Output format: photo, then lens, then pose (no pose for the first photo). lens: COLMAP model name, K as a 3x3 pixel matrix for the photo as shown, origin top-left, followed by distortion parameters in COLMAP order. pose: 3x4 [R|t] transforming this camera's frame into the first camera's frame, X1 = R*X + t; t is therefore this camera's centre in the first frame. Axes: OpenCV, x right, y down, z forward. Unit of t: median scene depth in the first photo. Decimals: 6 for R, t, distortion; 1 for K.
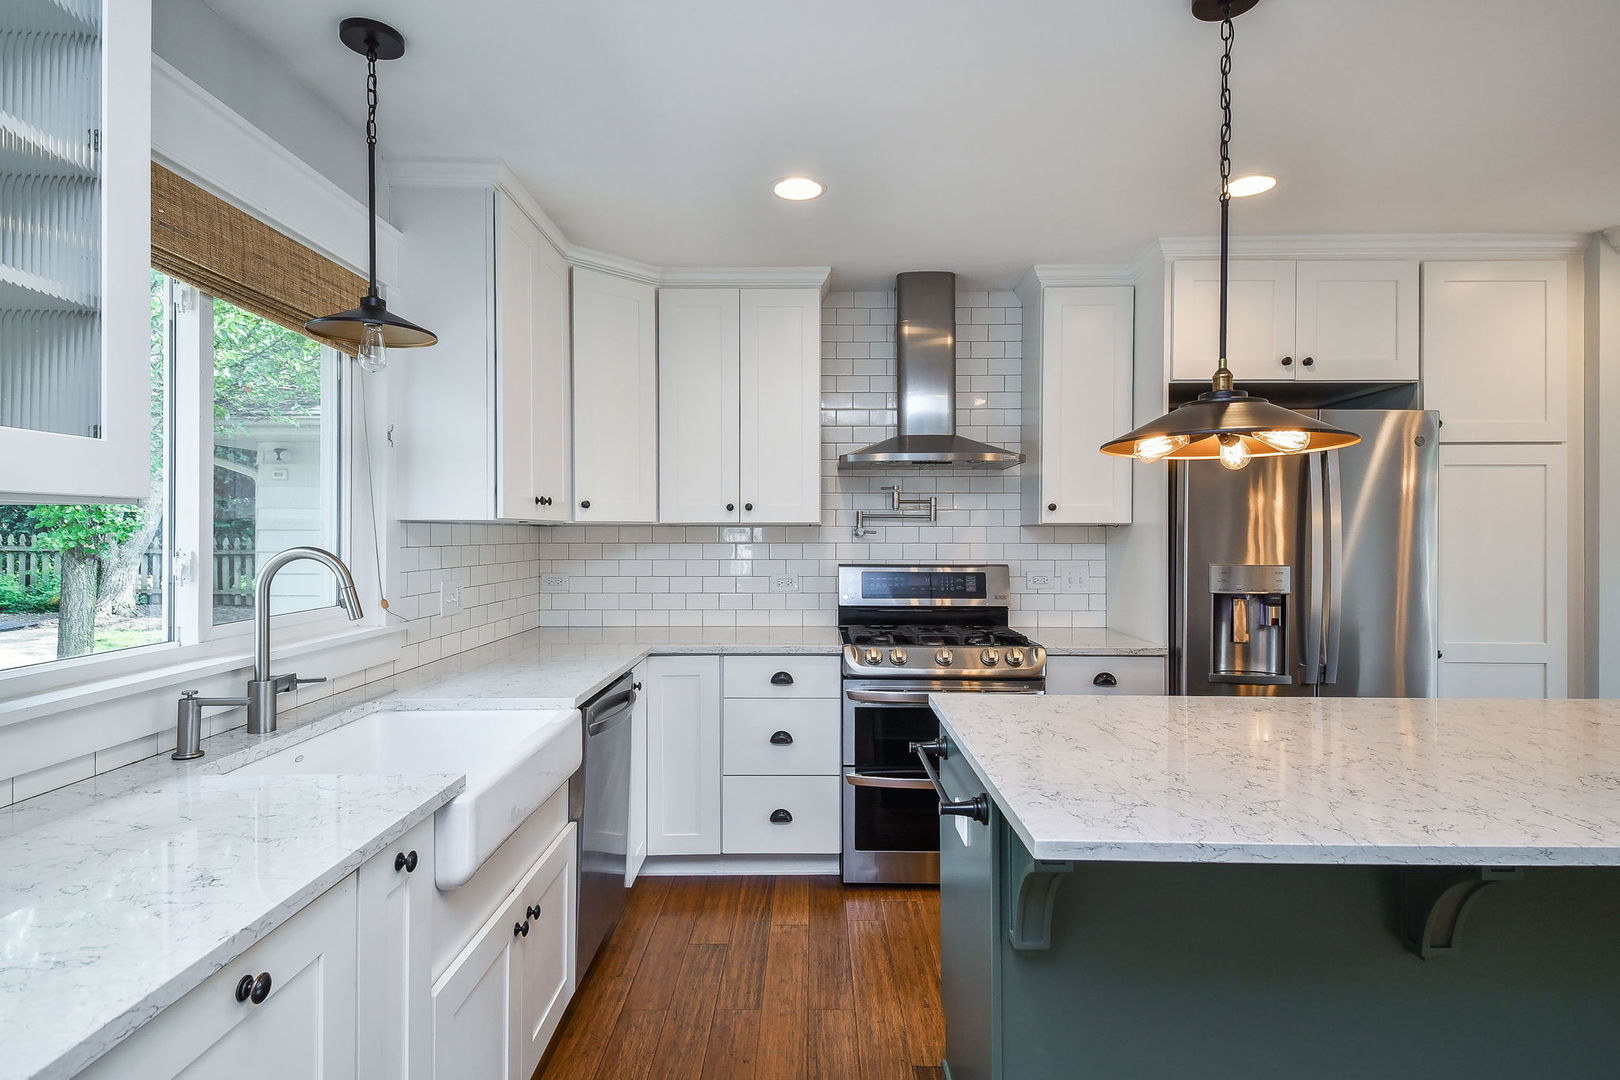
lens RADIAL K [[827.4, 0, 805.1], [0, 827.4, 533.3], [0, 0, 1]] dist [0.003585, -0.000595]
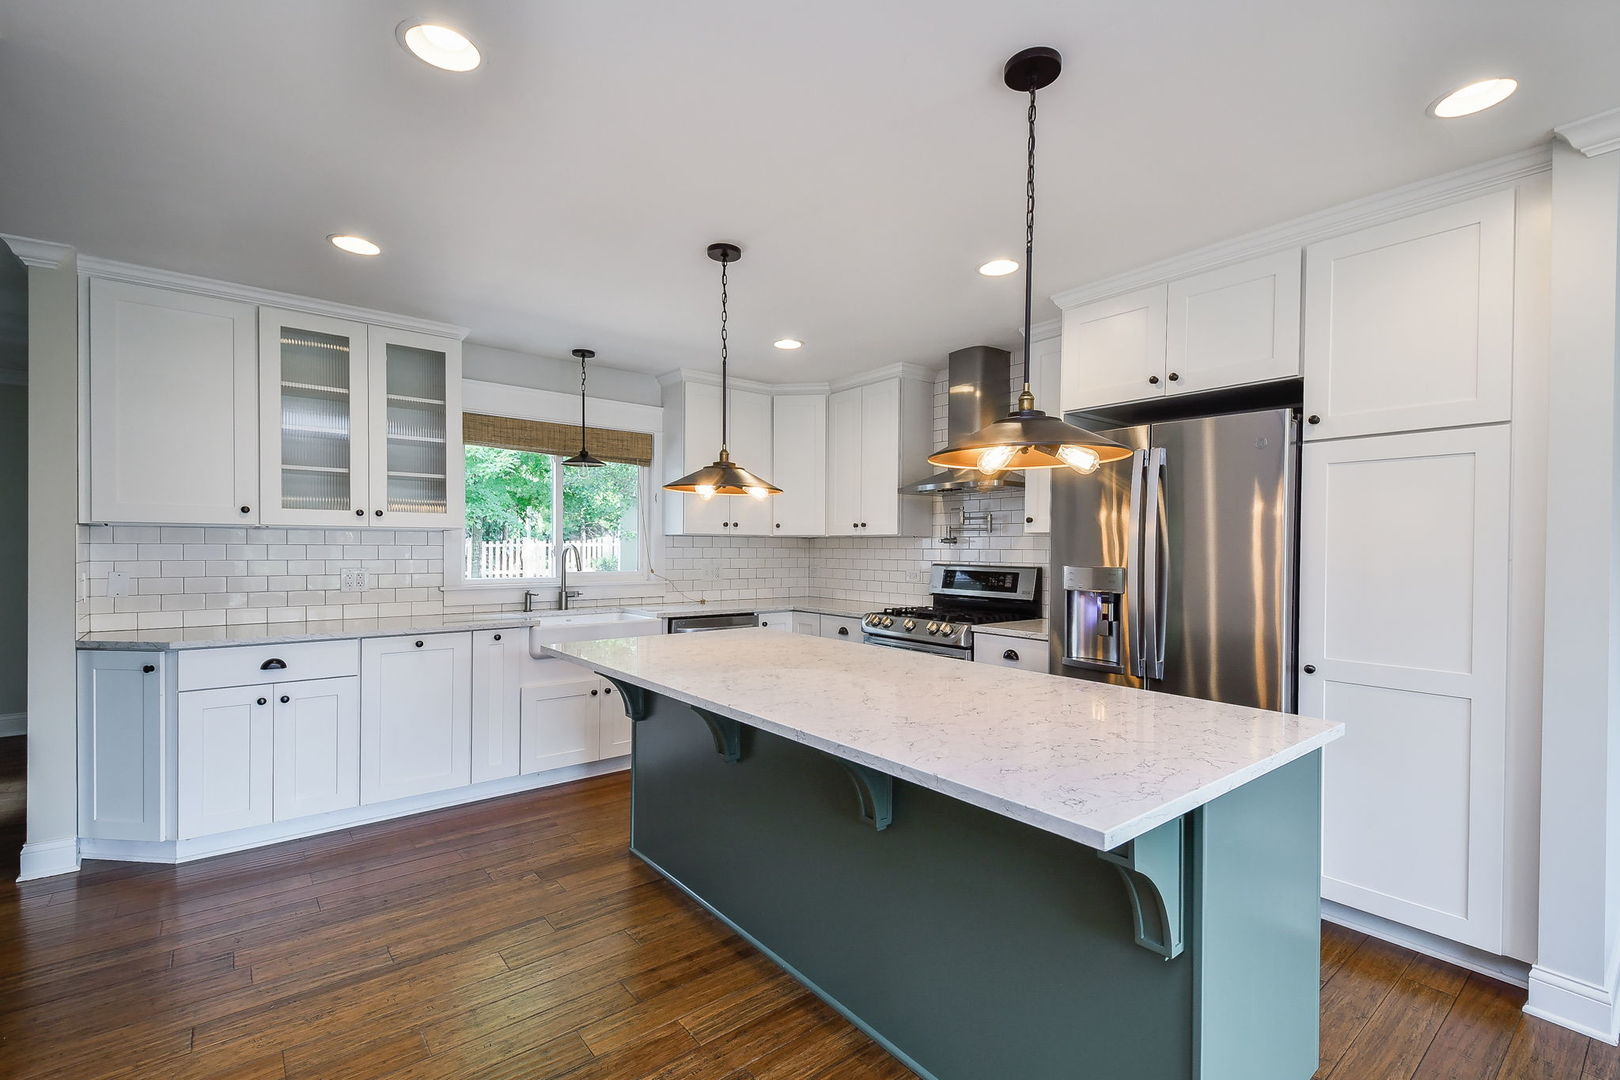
lens RADIAL K [[721.0, 0, 809.3], [0, 721.0, 547.7], [0, 0, 1]] dist [0.000960, 0.000297]
pose [[0.632582, 0.003216, -0.774487, 1.020437], [-0.005165, 0.999987, -0.000067, 0.013045], [0.774476, 0.004043, 0.632590, 0.058711]]
